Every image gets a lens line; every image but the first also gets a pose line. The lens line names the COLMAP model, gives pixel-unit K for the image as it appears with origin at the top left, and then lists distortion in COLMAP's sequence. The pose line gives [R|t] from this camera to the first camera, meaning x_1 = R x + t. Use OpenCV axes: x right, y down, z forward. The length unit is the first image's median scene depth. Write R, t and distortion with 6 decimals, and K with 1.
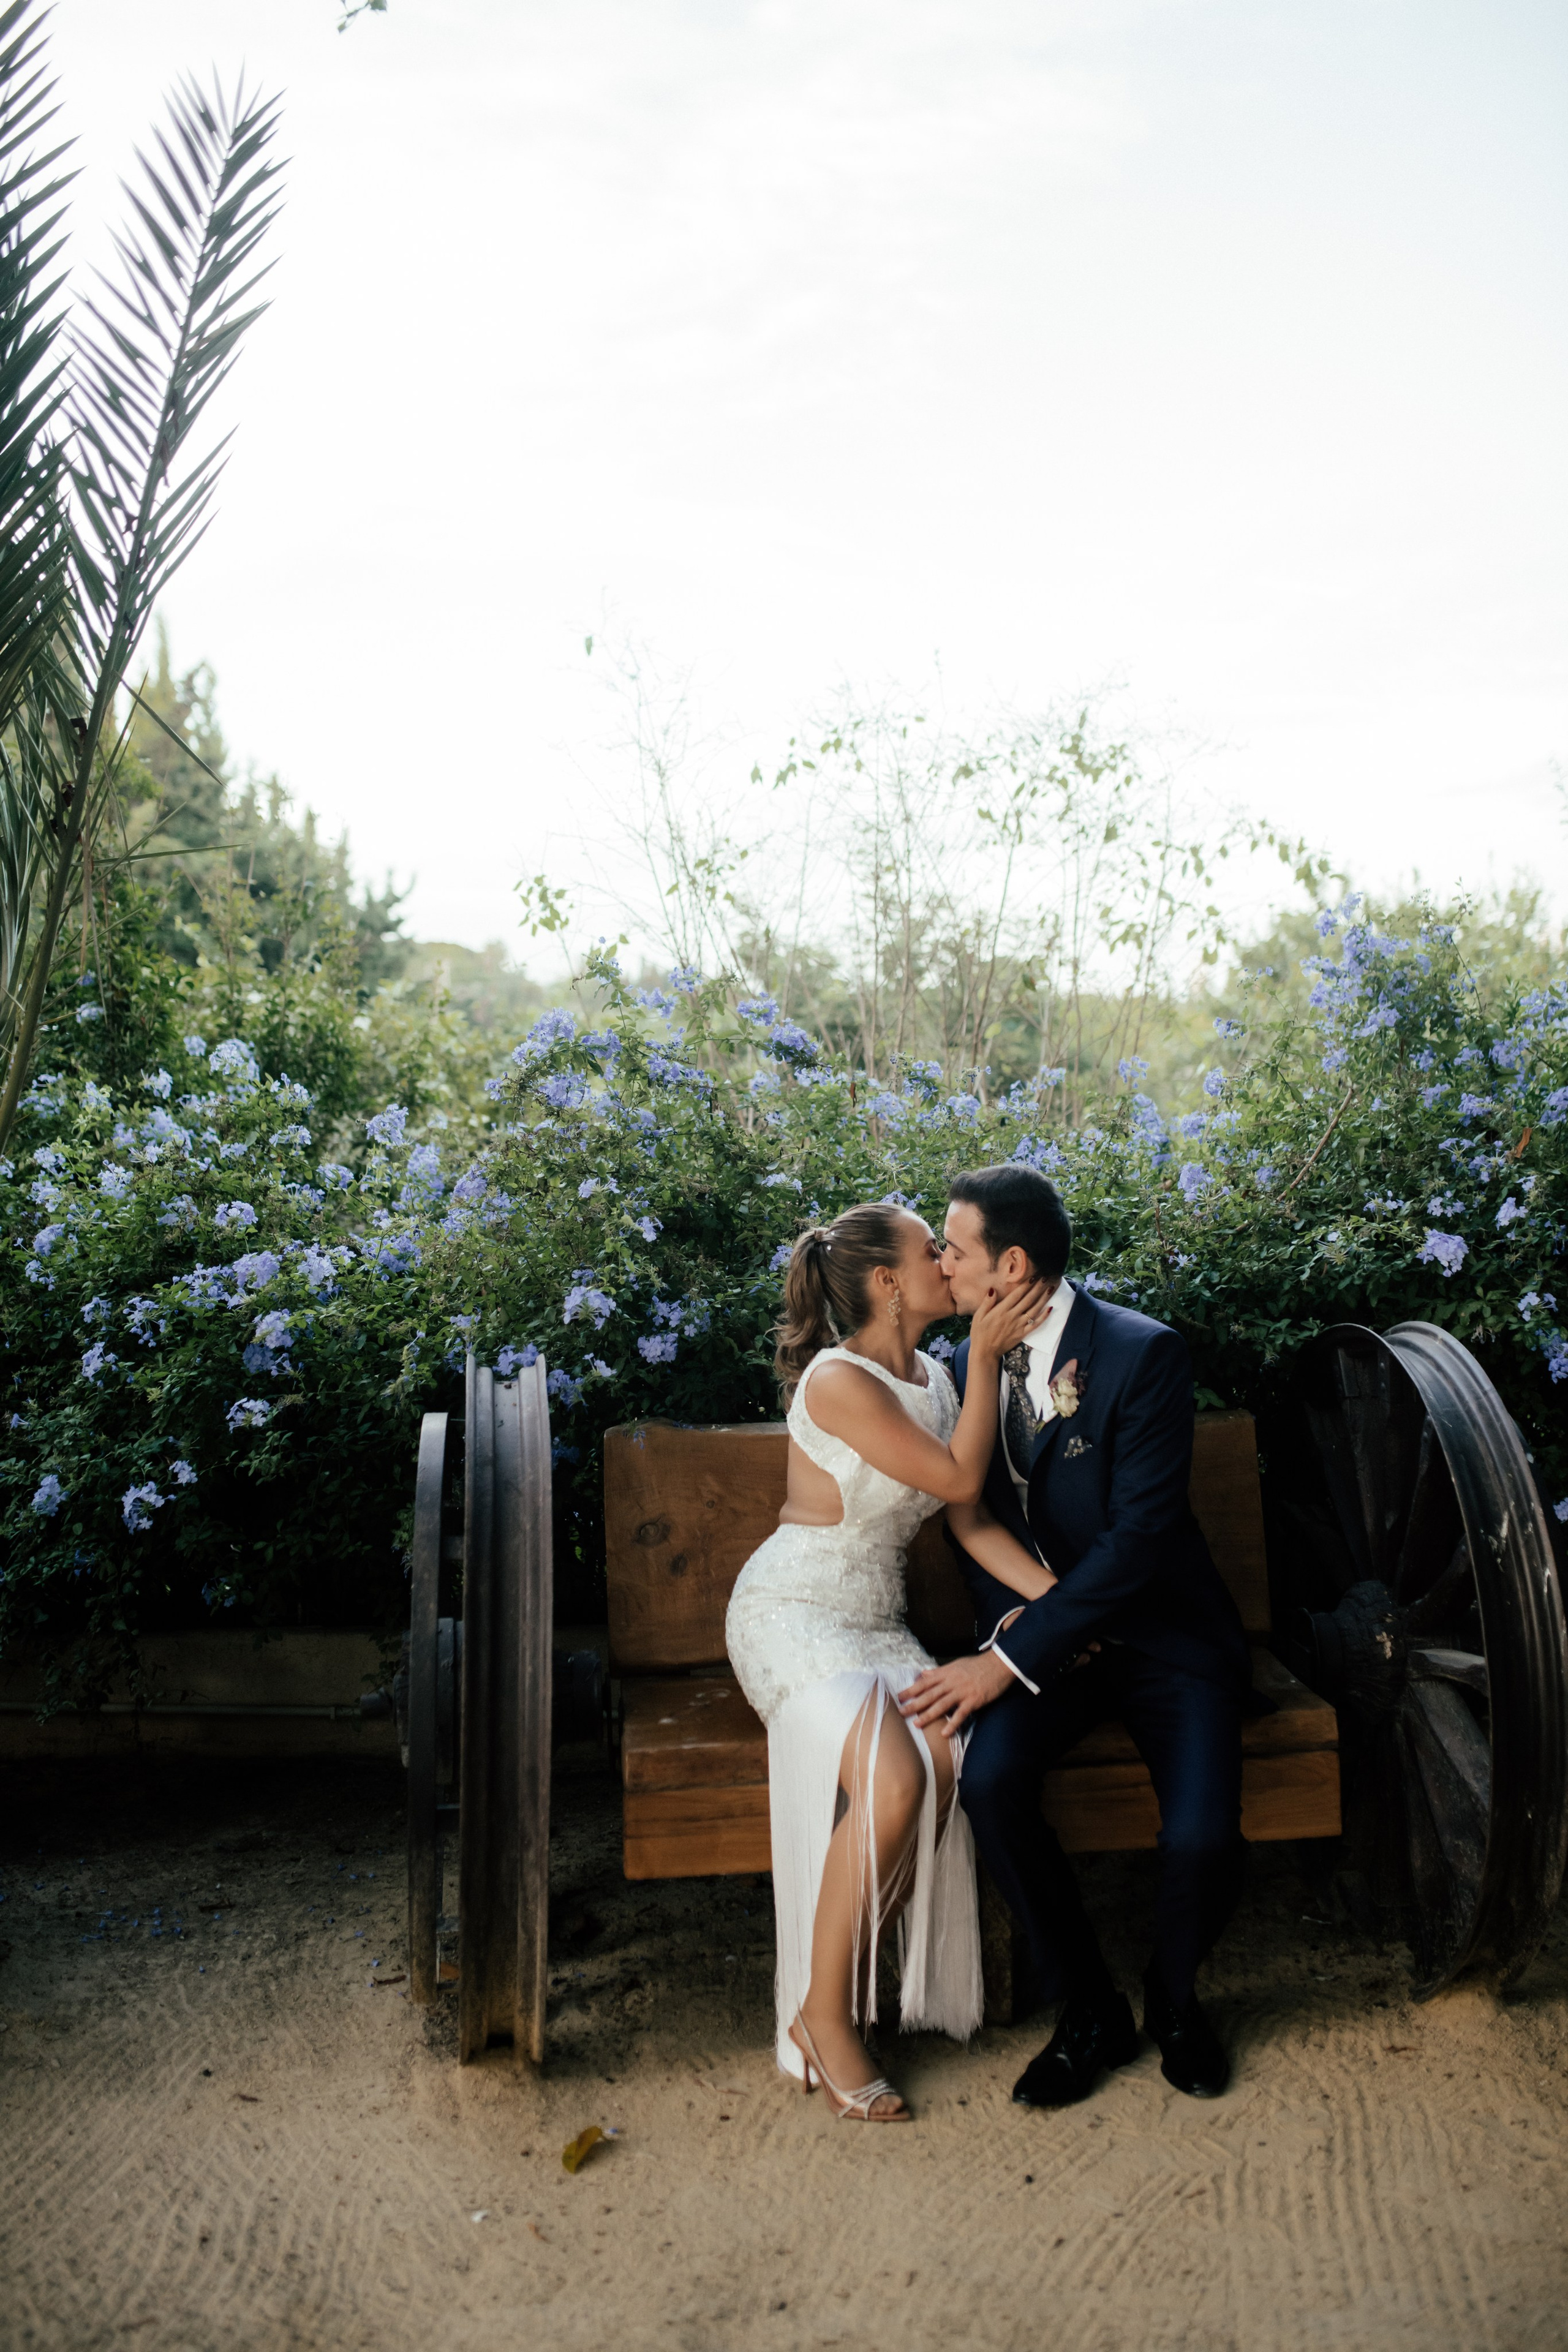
lens RADIAL K [[2240.5, 0, 787.3], [0, 2240.5, 1169.6], [0, 0, 1]] dist [-0.072073, 0.108103]
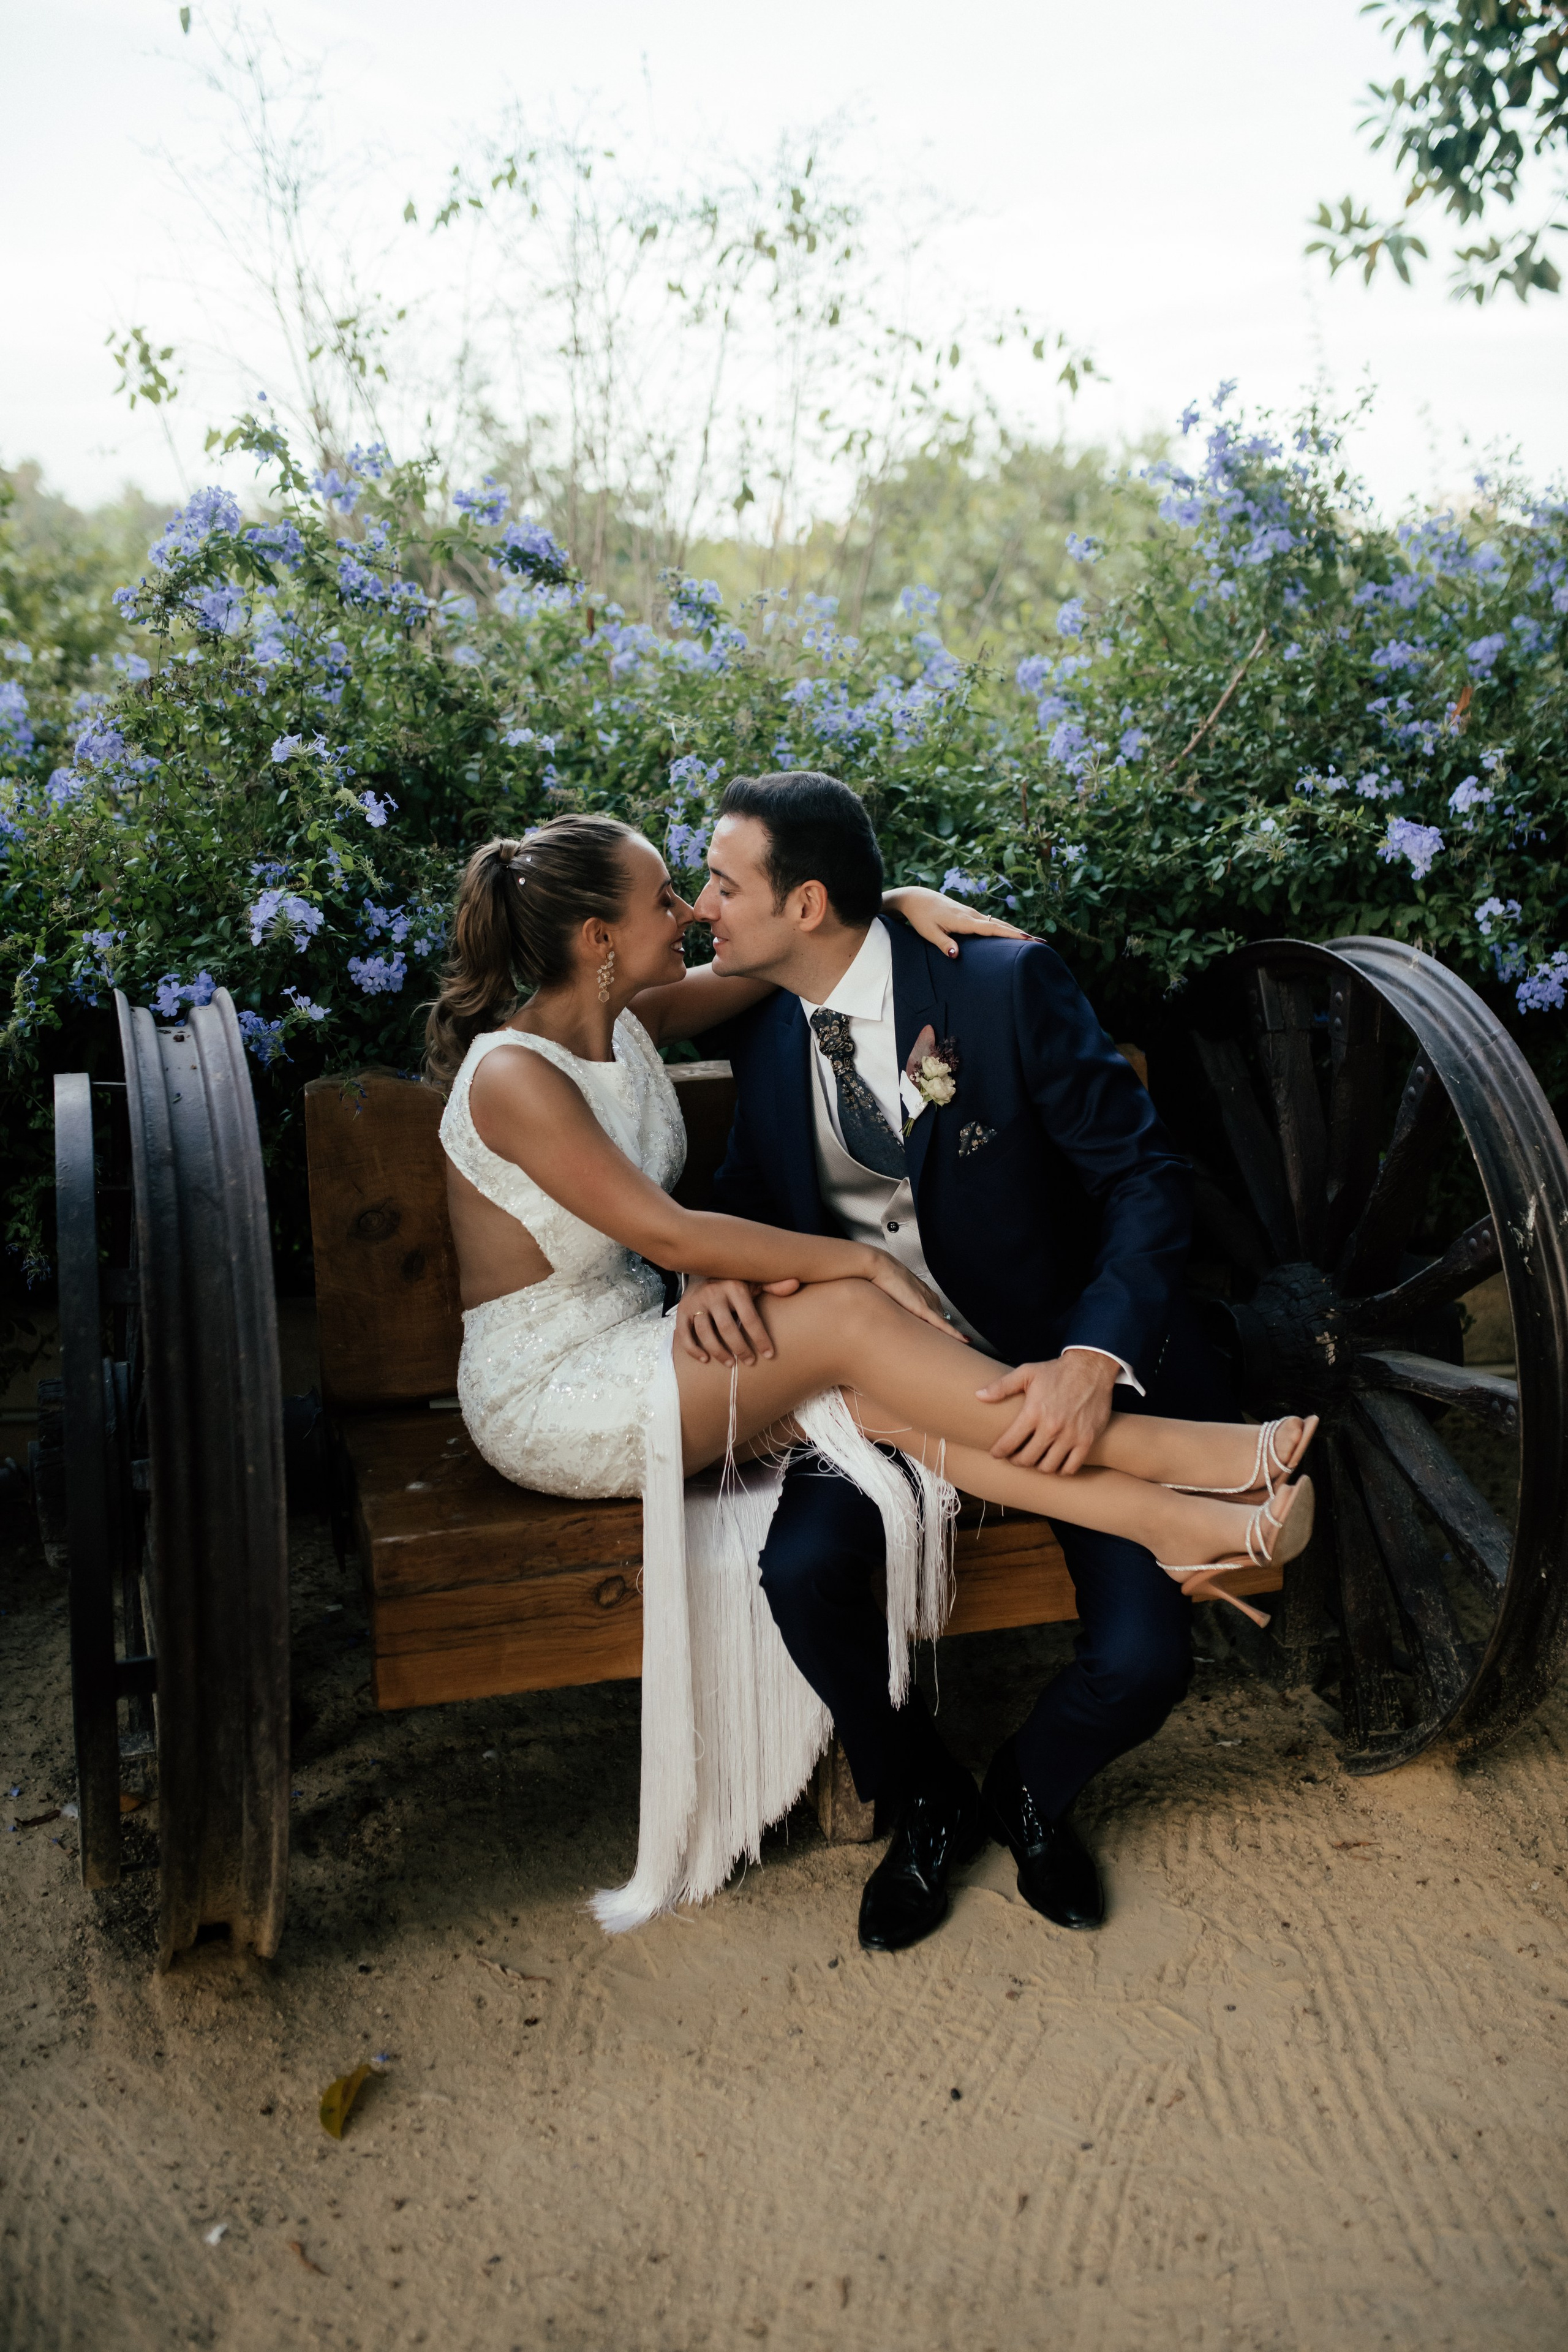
lens RADIAL K [[2240.5, 0, 787.3], [0, 2240.5, 1169.6], [0, 0, 1]] dist [-0.072073, 0.108103]
pose [[0.982044, -0.021547, 0.187419, -0.064101], [-0.016081, 0.980279, 0.196962, -0.002255], [-0.187967, -0.196439, 0.962330, 0.265085]]
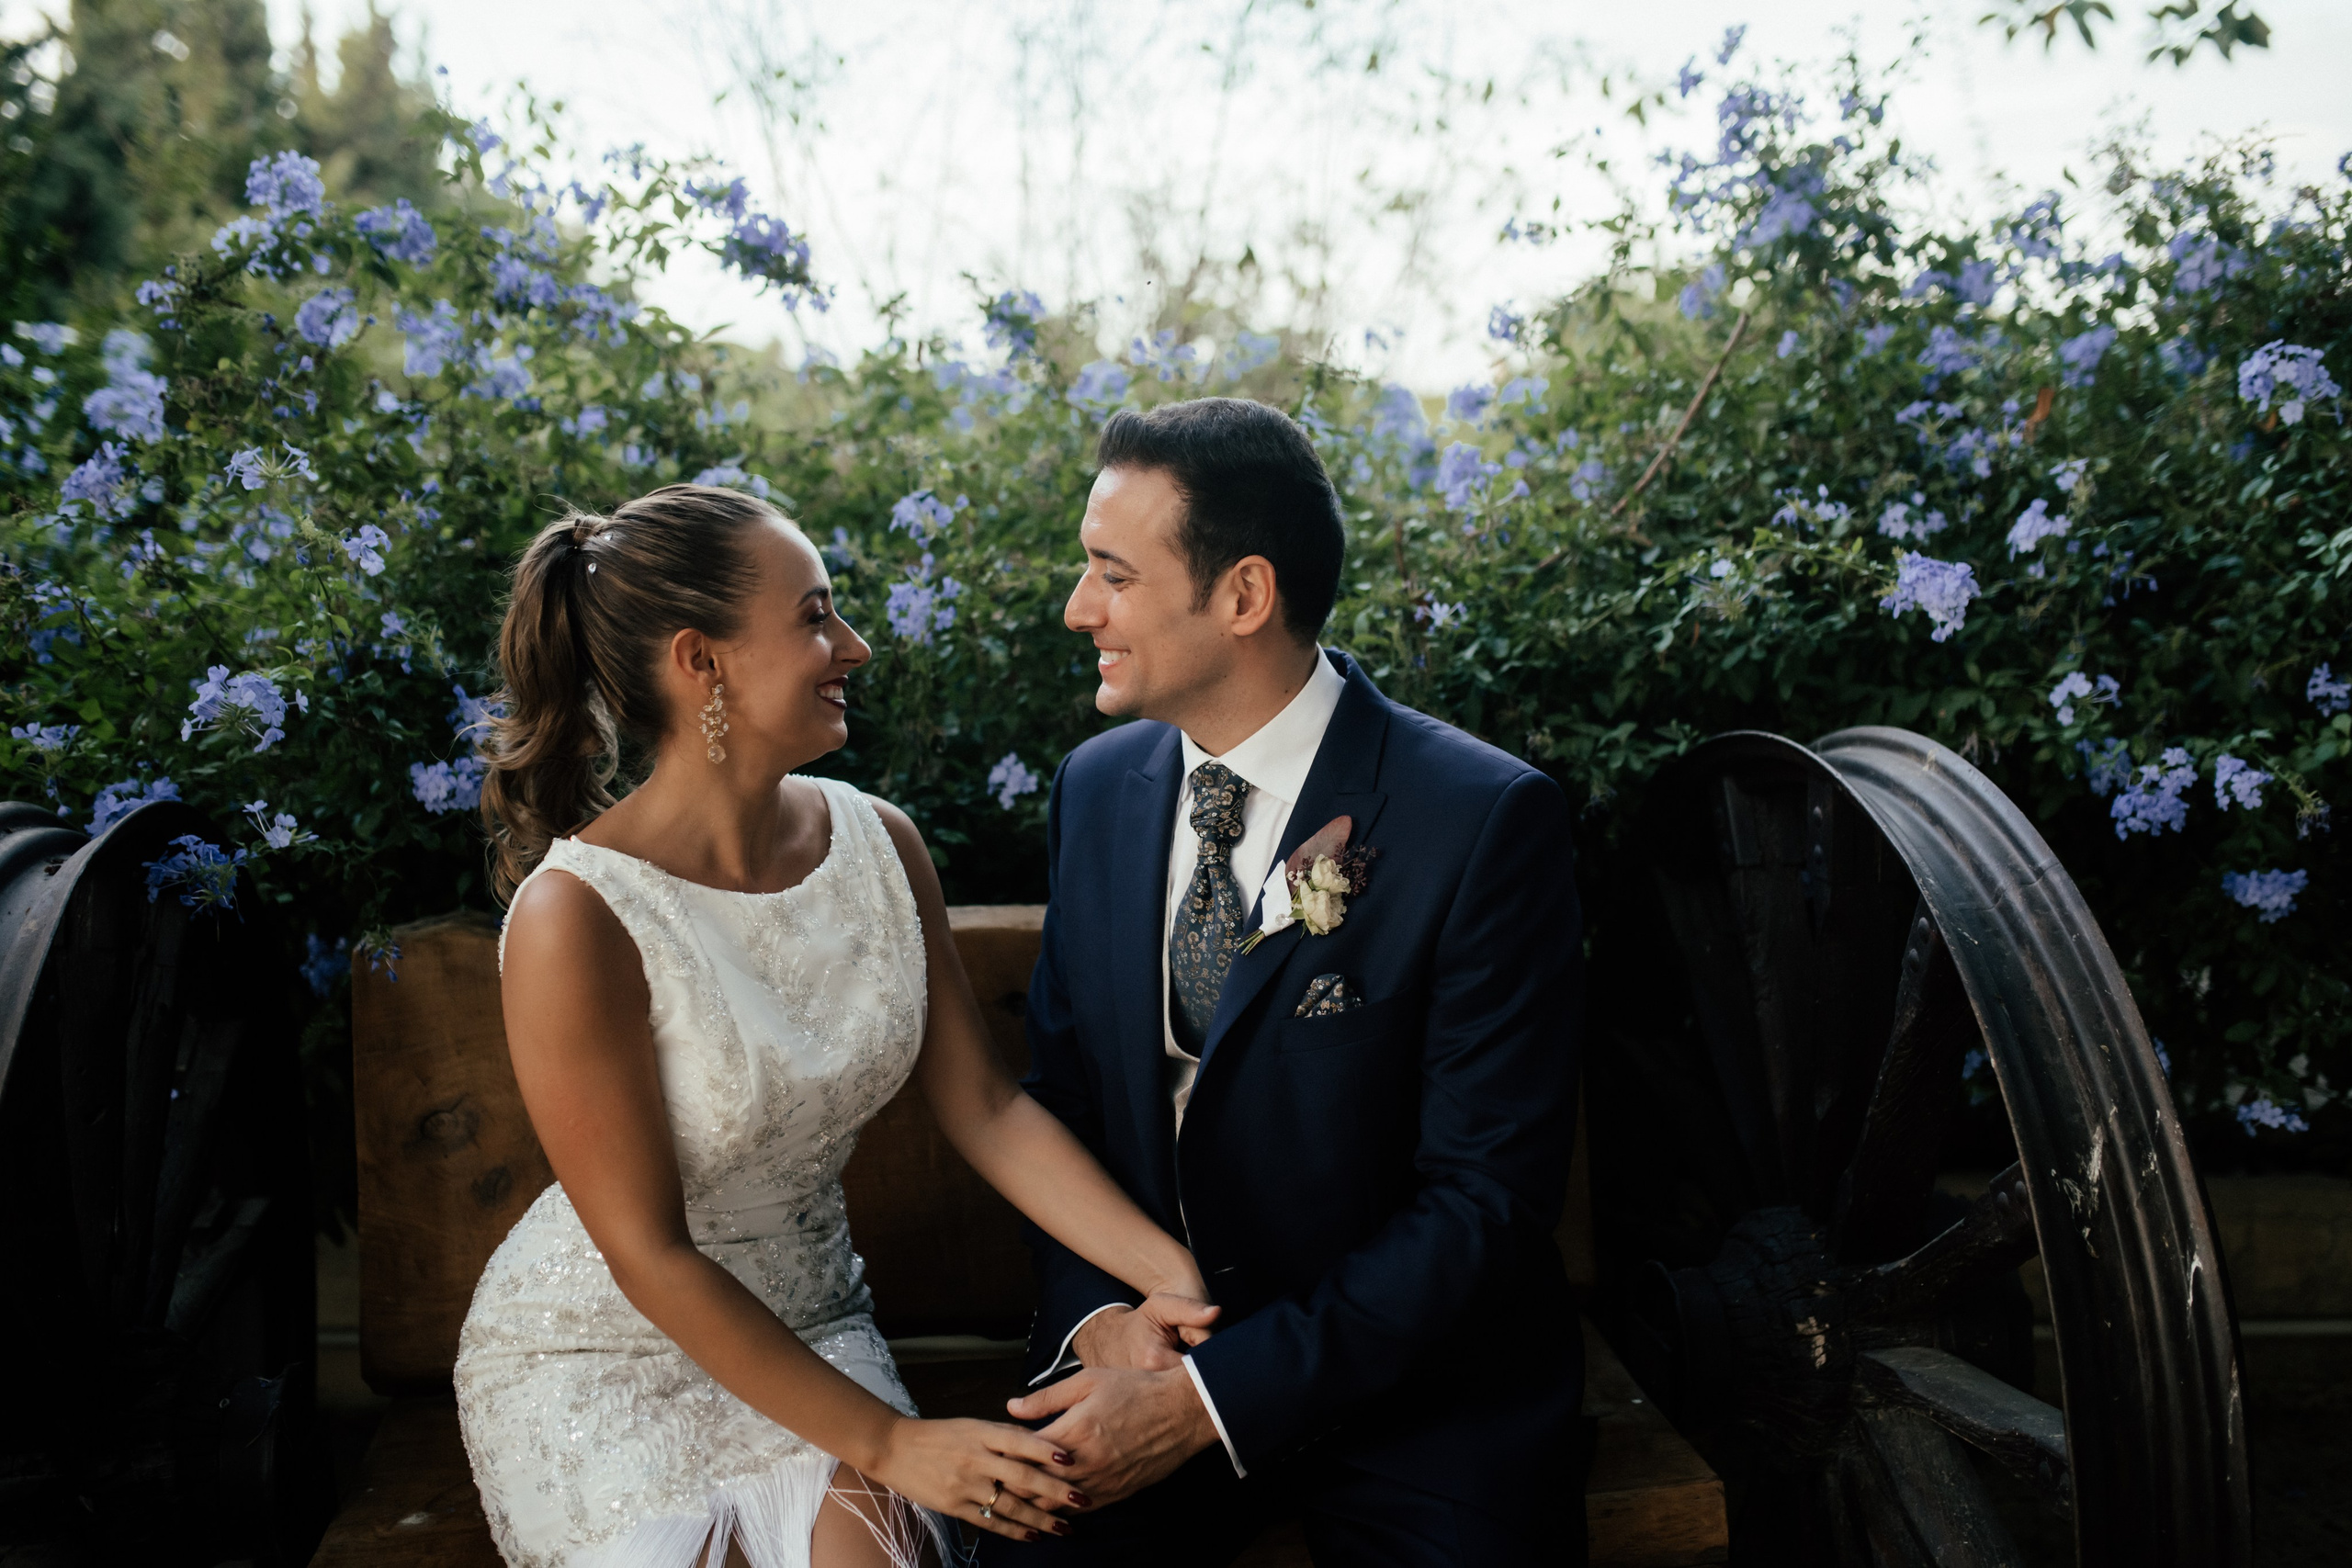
lens RADIAL K [[2240.3, 0, 1176.0], [0, 2240.3, 784.0], [0, 0, 1]] dist [-0.072073, 0.108103]
pose [[0.999180, -0.006884, 0.039908, 0.091792], [0.003054, 0.995447, 0.095269, 0.029816], [-0.040382, -0.095069, 0.994651, 0.464879]]
